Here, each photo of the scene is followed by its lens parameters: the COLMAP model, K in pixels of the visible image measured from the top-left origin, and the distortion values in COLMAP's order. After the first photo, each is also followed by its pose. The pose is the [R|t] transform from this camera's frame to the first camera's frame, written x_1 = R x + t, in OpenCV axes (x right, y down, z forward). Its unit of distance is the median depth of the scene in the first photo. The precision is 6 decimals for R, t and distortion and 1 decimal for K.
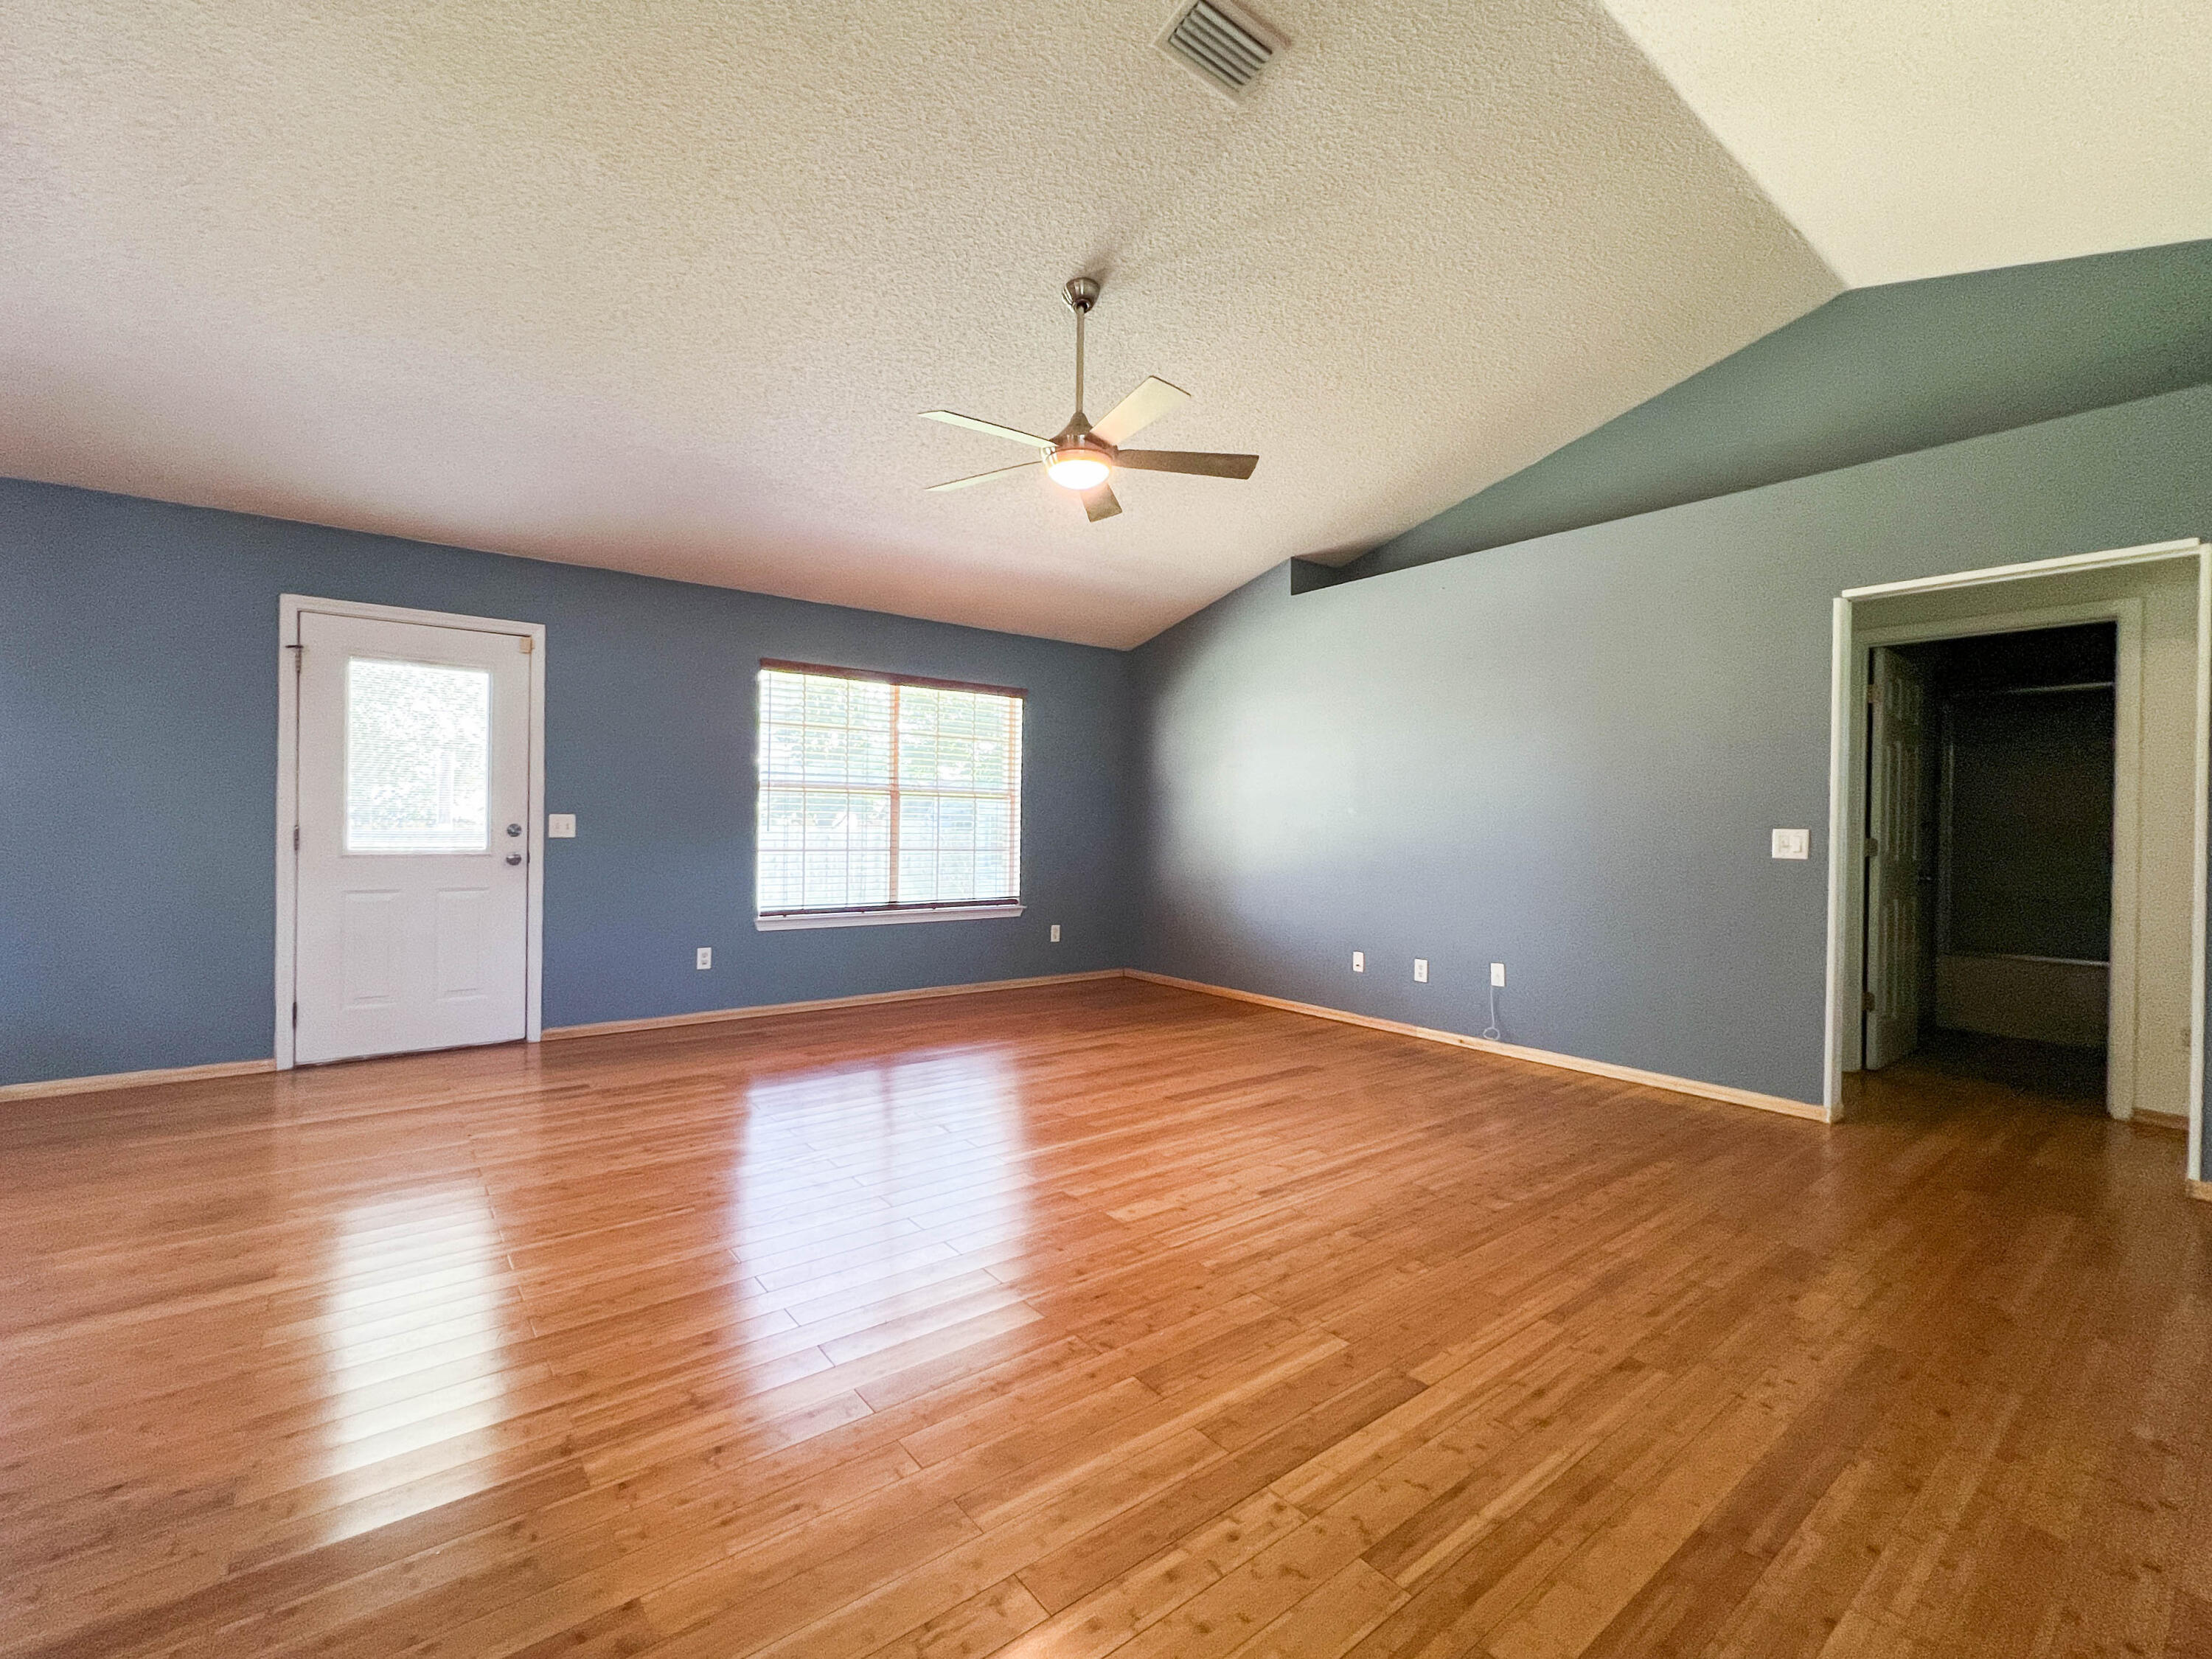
lens RADIAL K [[911.5, 0, 1106.0], [0, 911.5, 829.5], [0, 0, 1]] dist [-0.002903, 0.000255]
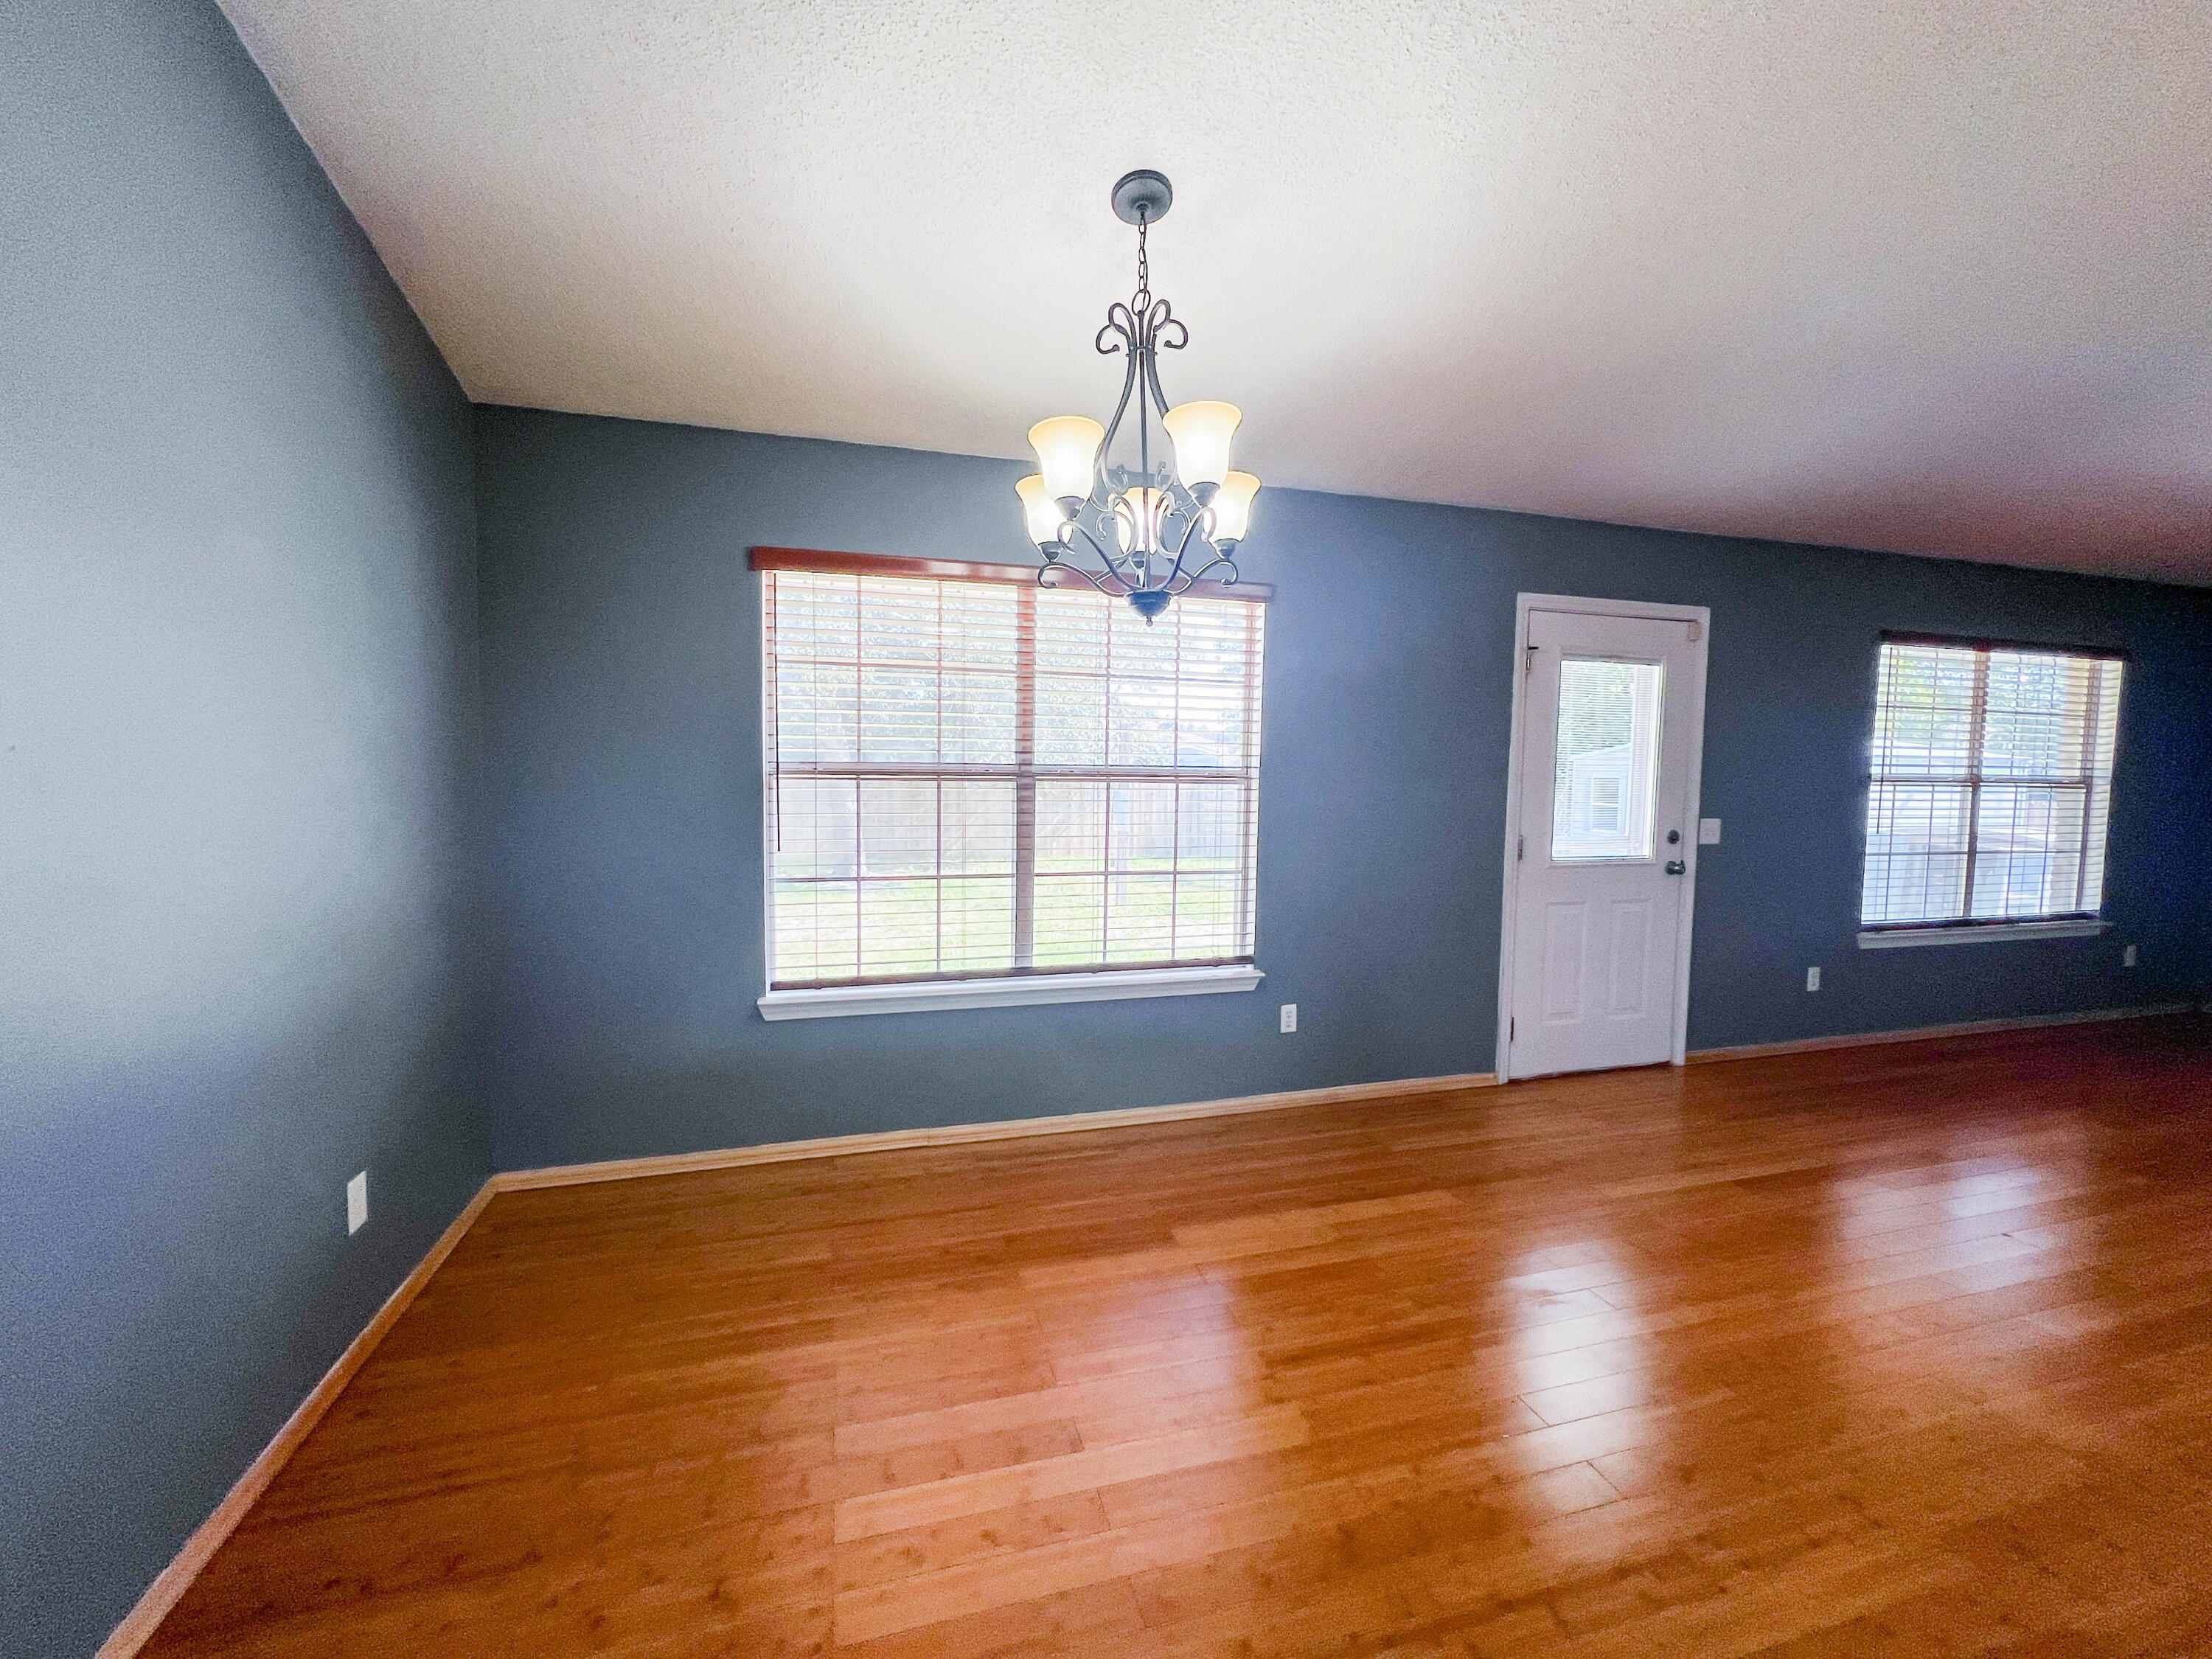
lens RADIAL K [[911.5, 0, 1106.0], [0, 911.5, 829.5], [0, 0, 1]] dist [-0.002903, 0.000255]
pose [[0.929348, 0.024666, -0.368380, -0.916935], [-0.002783, 0.998205, 0.059817, -0.064997], [0.369194, -0.054566, 0.927749, -0.069729]]
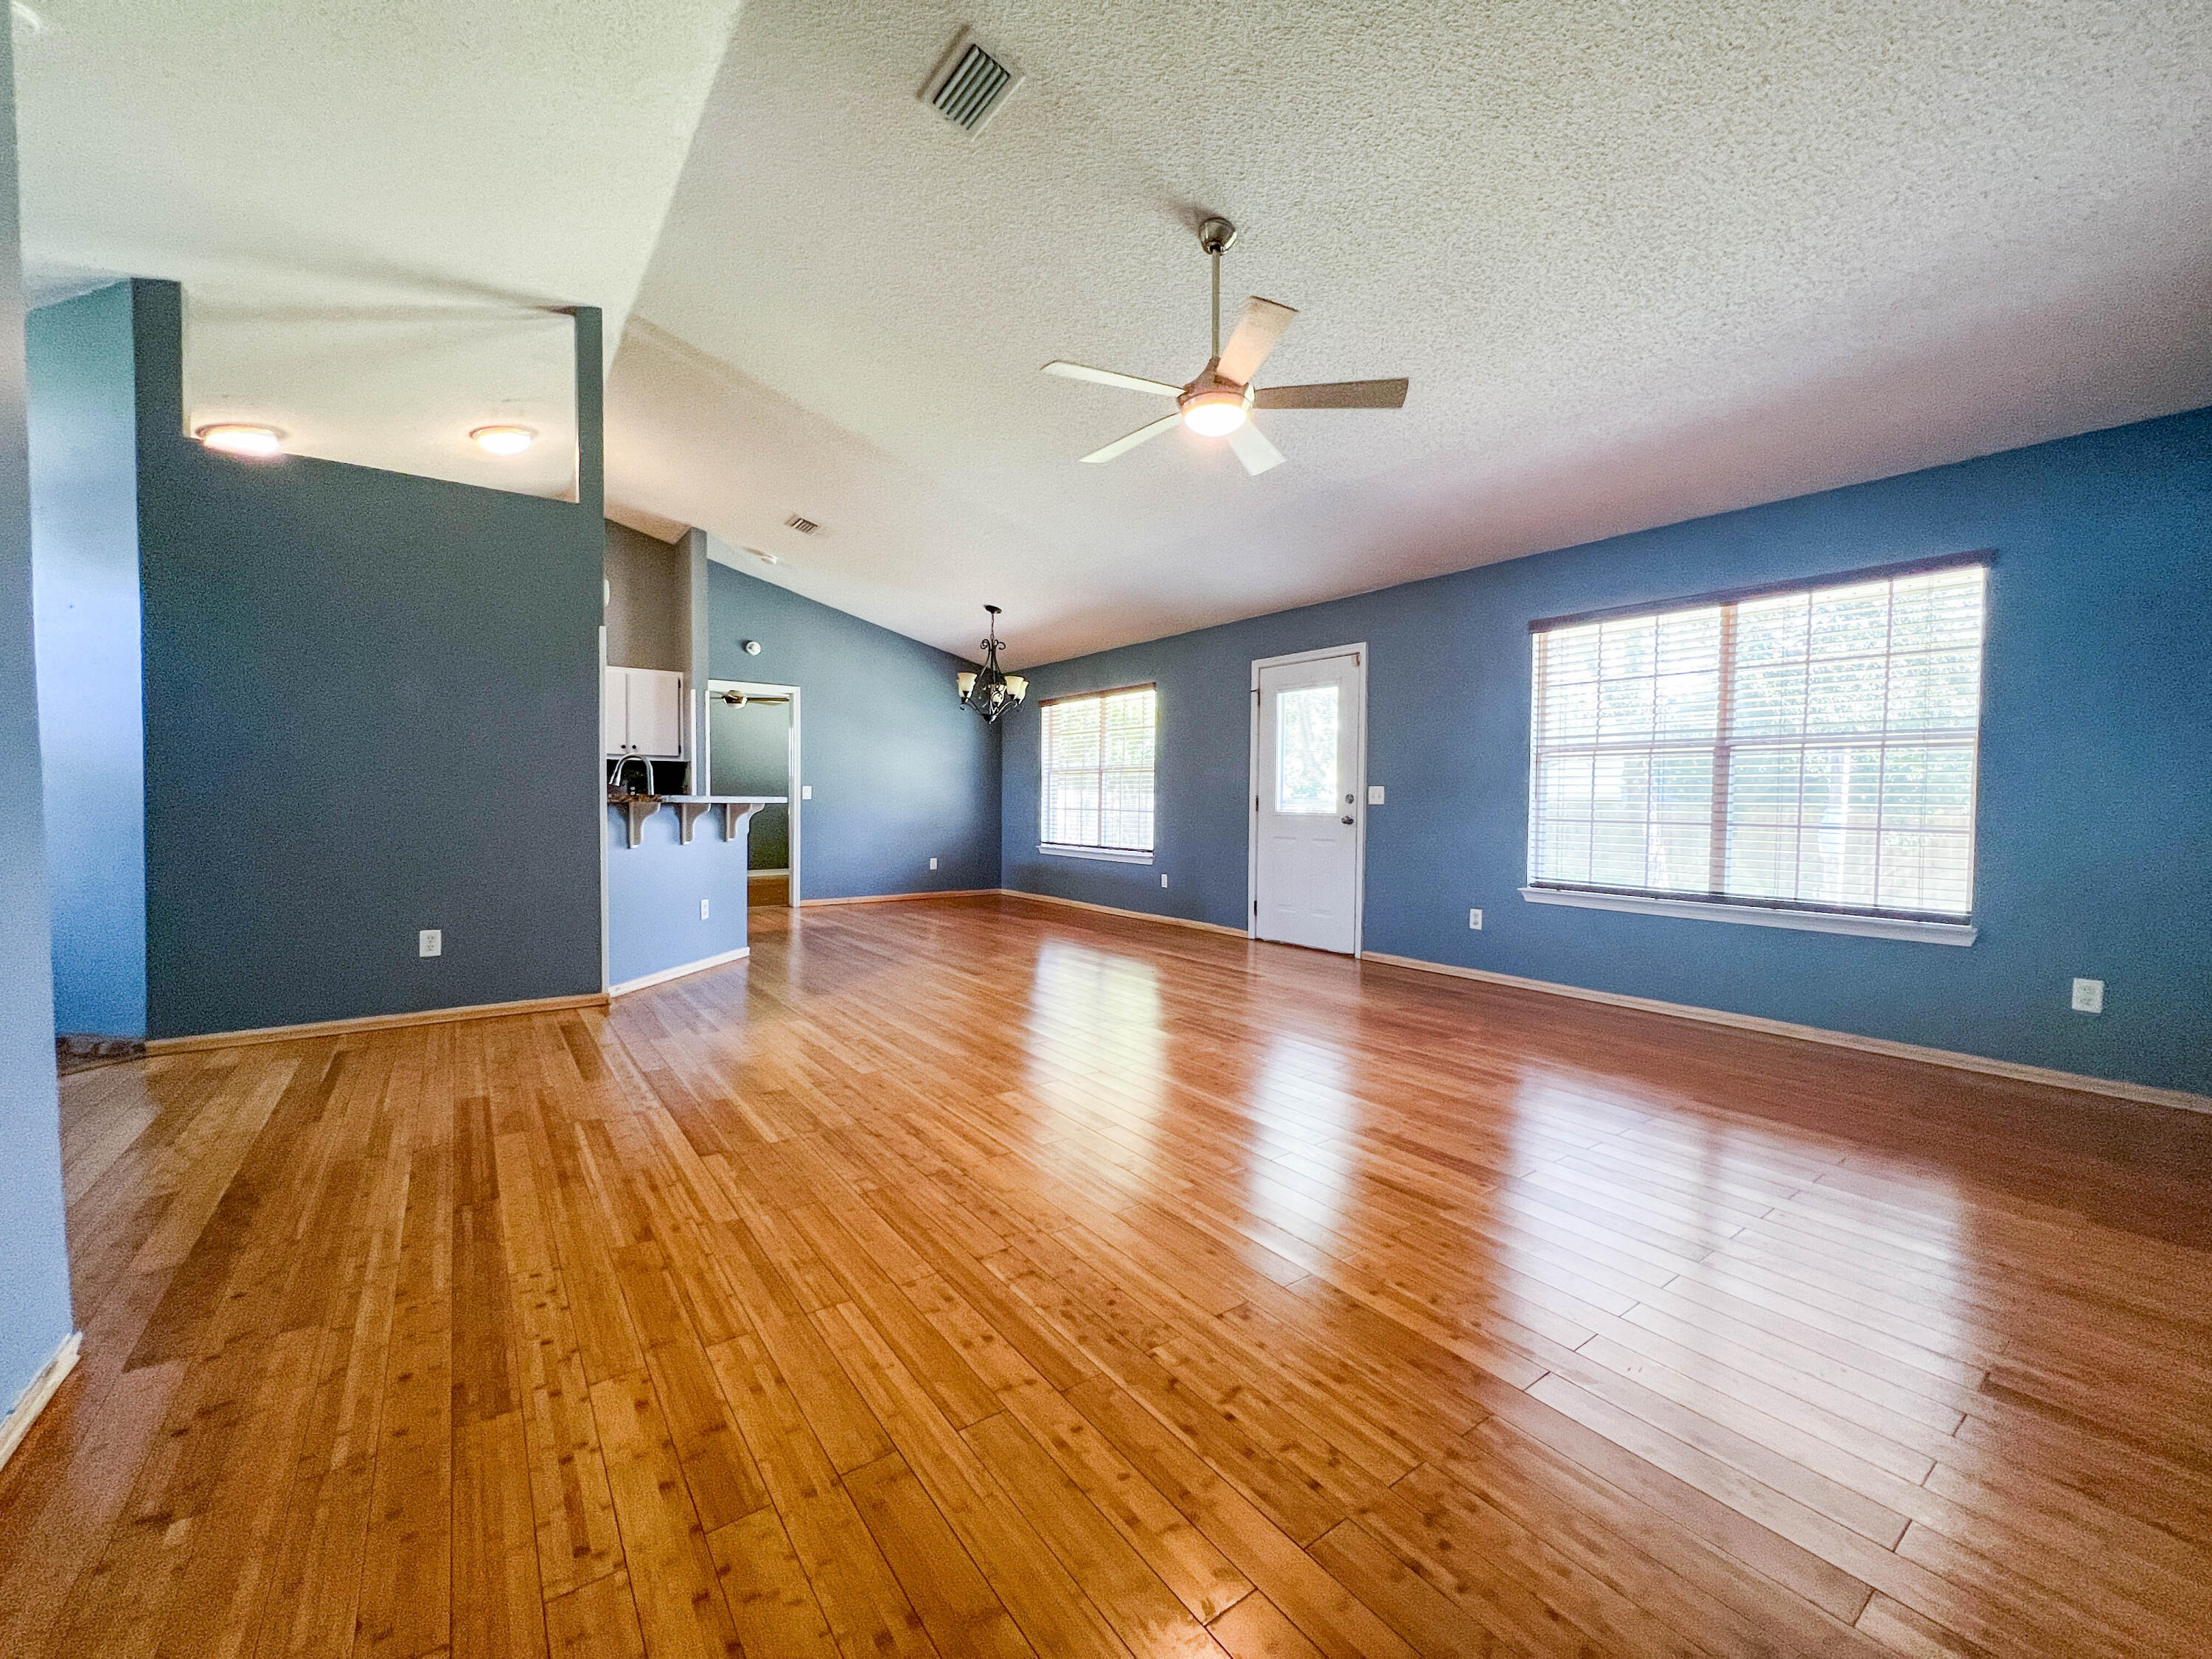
lens RADIAL K [[863.2, 0, 1074.3], [0, 863.2, 824.2], [0, 0, 1]] dist [0.002956, 0.000300]
pose [[-0.021646, 0.016246, -0.999634, 0.703860], [-0.012677, 0.999783, 0.016523, 0.024392], [0.999685, 0.013030, -0.021436, 0.669942]]
